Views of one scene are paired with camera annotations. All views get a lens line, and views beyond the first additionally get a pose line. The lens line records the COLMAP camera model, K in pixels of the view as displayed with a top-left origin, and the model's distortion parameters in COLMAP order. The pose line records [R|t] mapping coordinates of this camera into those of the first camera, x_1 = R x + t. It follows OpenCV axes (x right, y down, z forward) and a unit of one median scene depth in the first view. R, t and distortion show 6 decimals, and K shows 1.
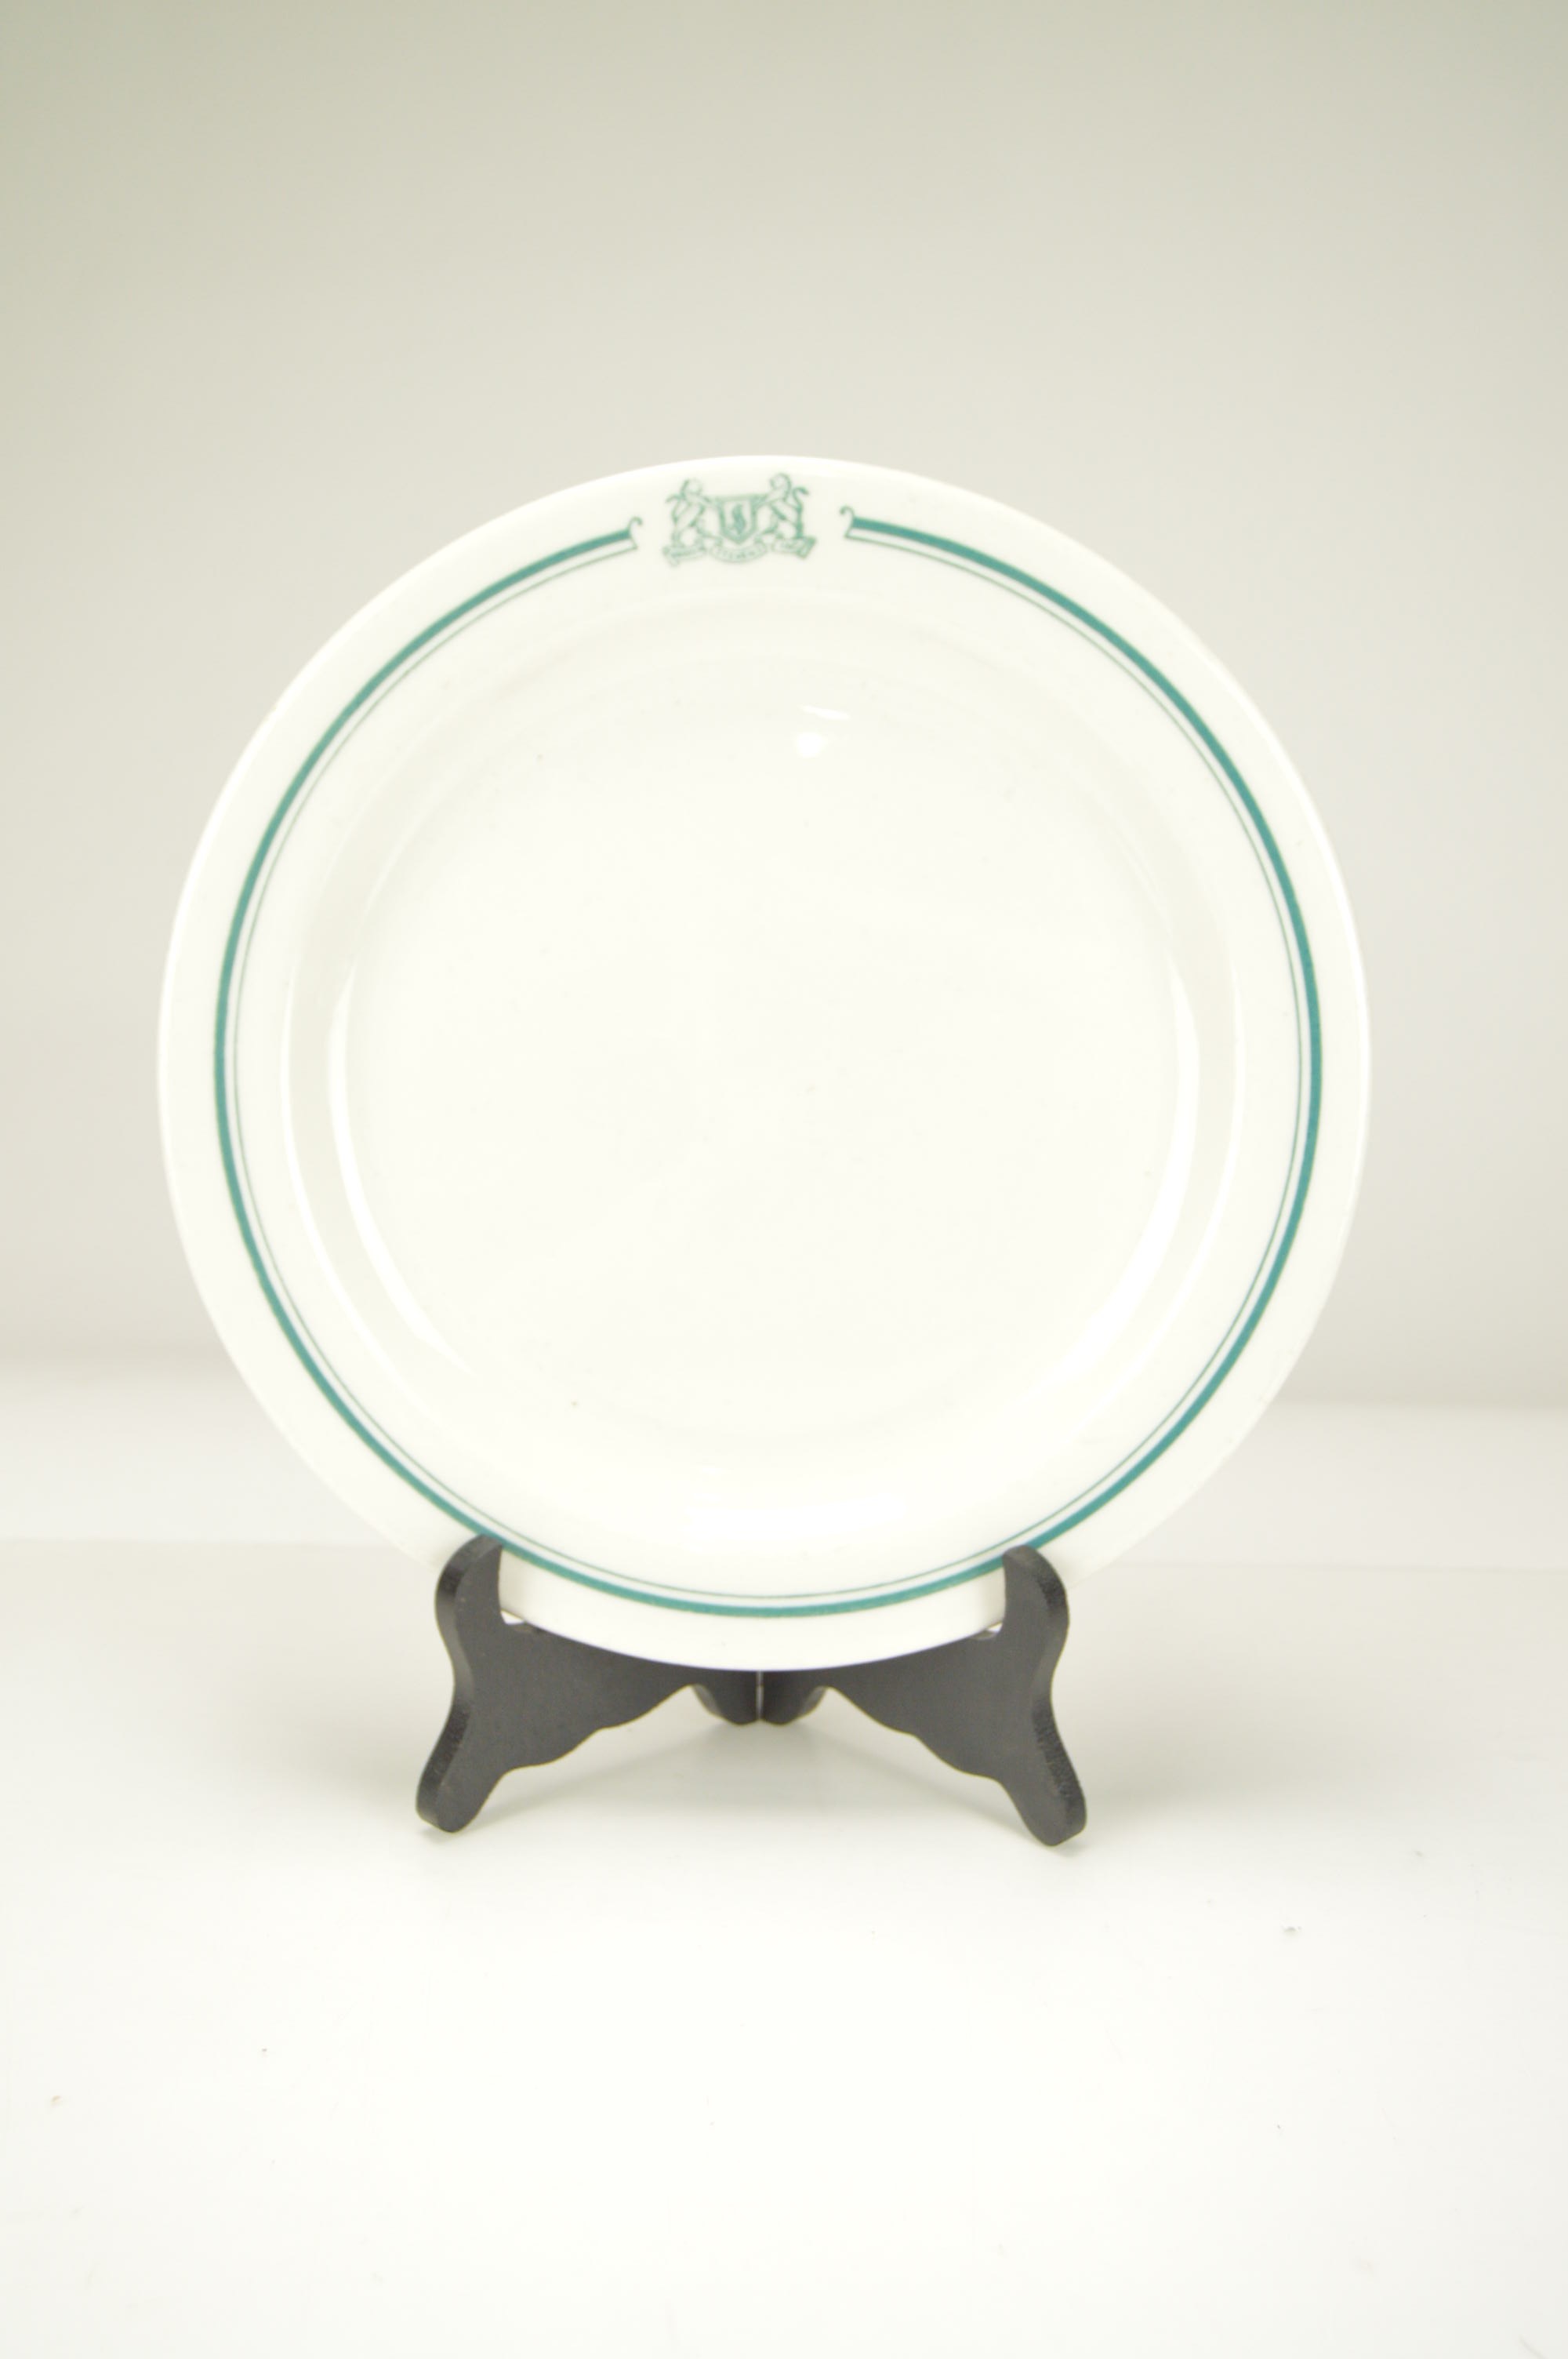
lens RADIAL K [[2839.4, 0, 769.9], [0, 2839.4, 1190.4], [0, 0, 1]] dist [0.033252, 0.000000]
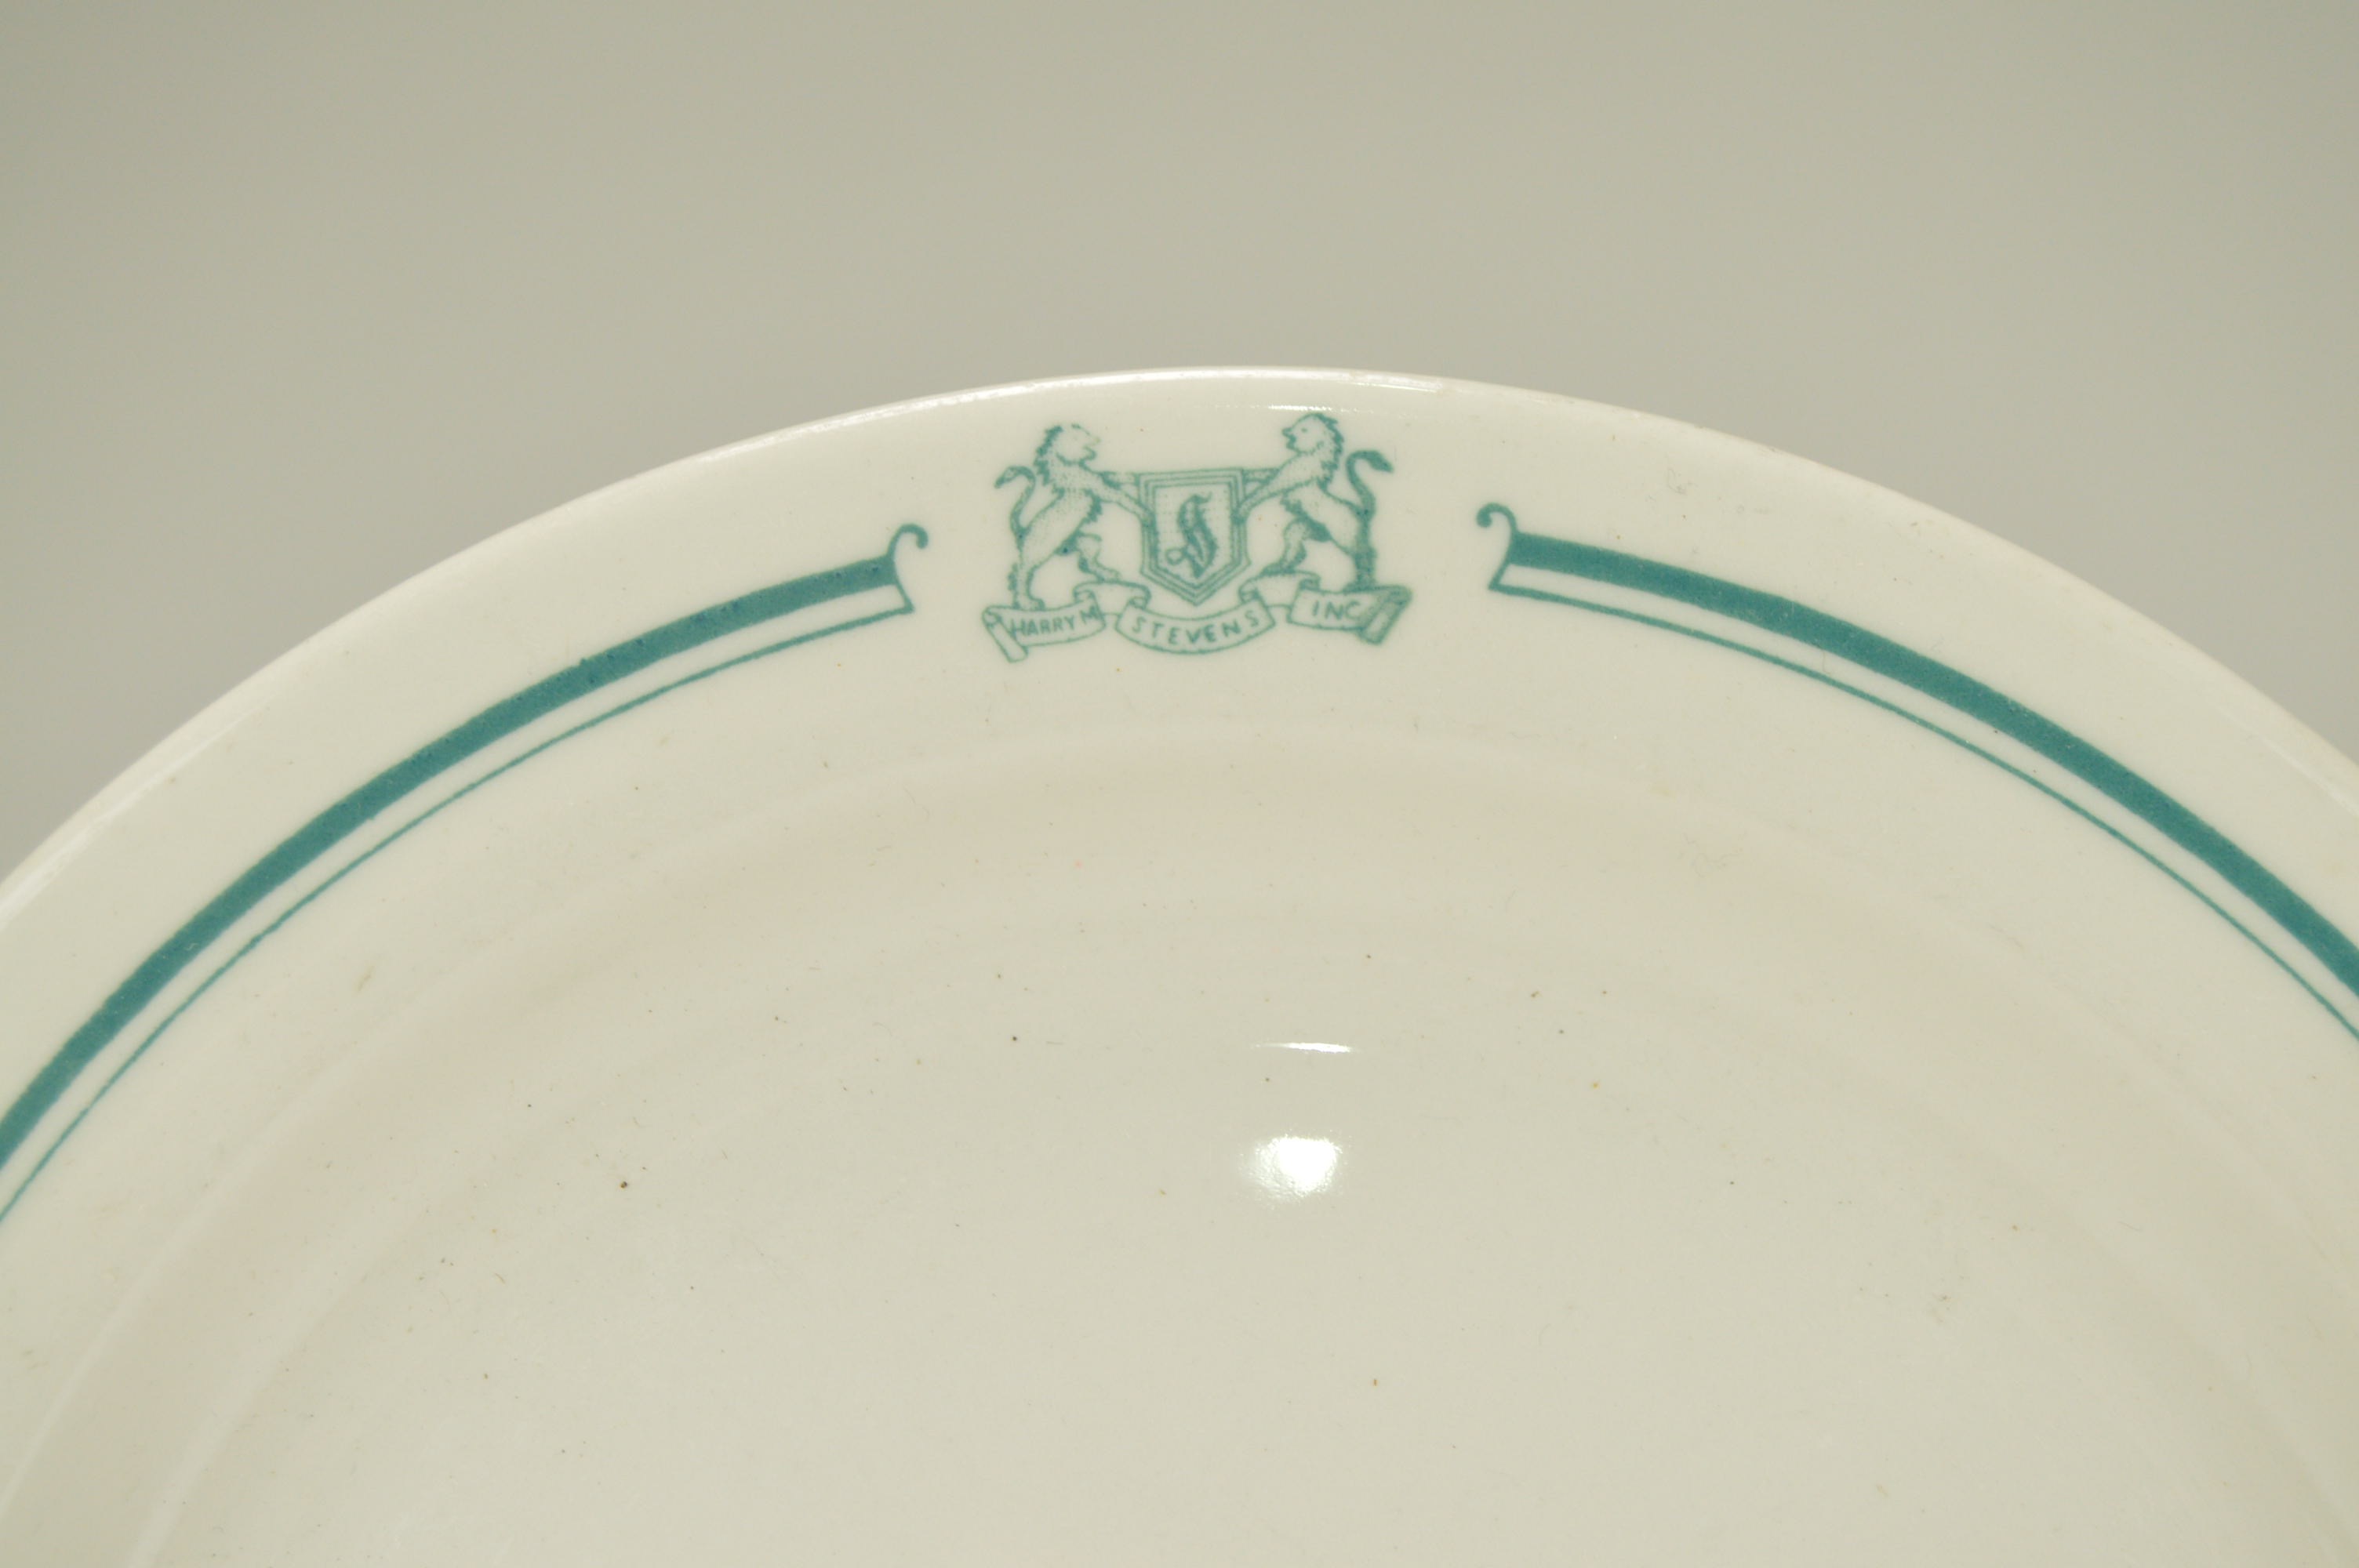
lens RADIAL K [[5452.7, 0, 1182.0], [0, 5452.7, 782.3], [0, 0, 1]] dist [0.045229, 0.000000]
pose [[0.999833, 0.015122, -0.010280, -0.005166], [-0.016649, 0.985338, -0.169800, -0.087836], [0.007561, 0.169942, 0.985425, 0.325638]]
